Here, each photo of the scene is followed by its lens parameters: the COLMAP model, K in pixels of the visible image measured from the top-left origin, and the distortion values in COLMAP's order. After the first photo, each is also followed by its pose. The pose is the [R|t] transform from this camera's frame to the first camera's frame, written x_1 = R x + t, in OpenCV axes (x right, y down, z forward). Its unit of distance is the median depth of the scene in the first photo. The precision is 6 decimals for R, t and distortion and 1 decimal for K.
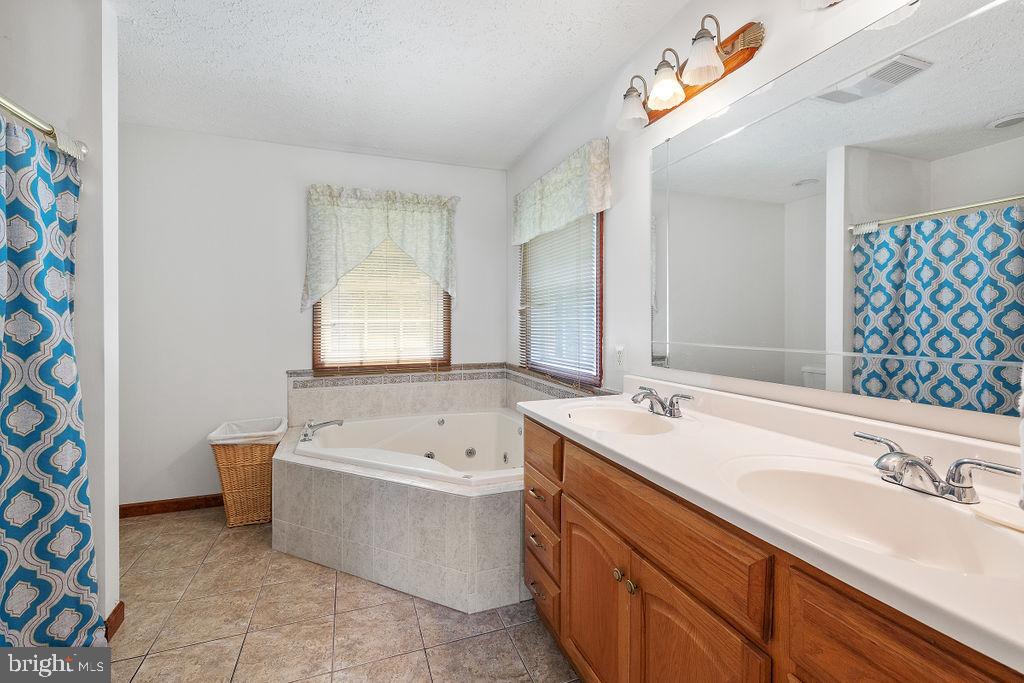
lens RADIAL K [[442.1, 0, 509.0], [0, 442.1, 322.6], [0, 0, 1]] dist [-0.003732, 0.000092]
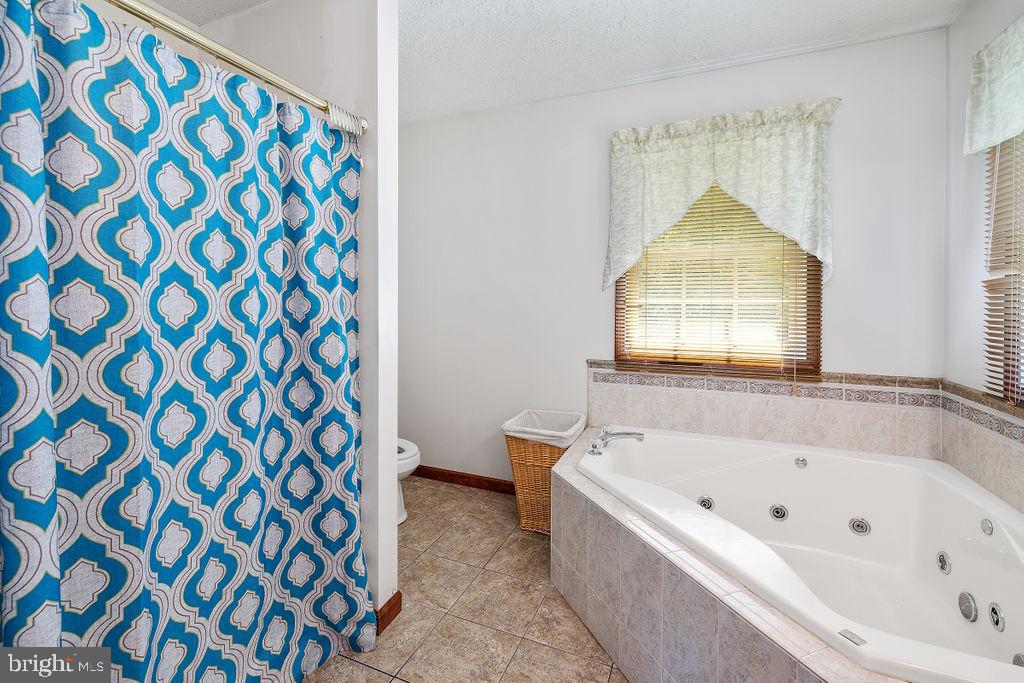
lens RADIAL K [[442.1, 0, 511.1], [0, 442.1, 303.3], [0, 0, 1]] dist [-0.003732, 0.000092]
pose [[0.728058, 0.005704, -0.685492, -0.031020], [-0.007951, 0.999968, -0.000125, 0.002105], [0.685470, 0.005541, 0.728080, 0.320642]]
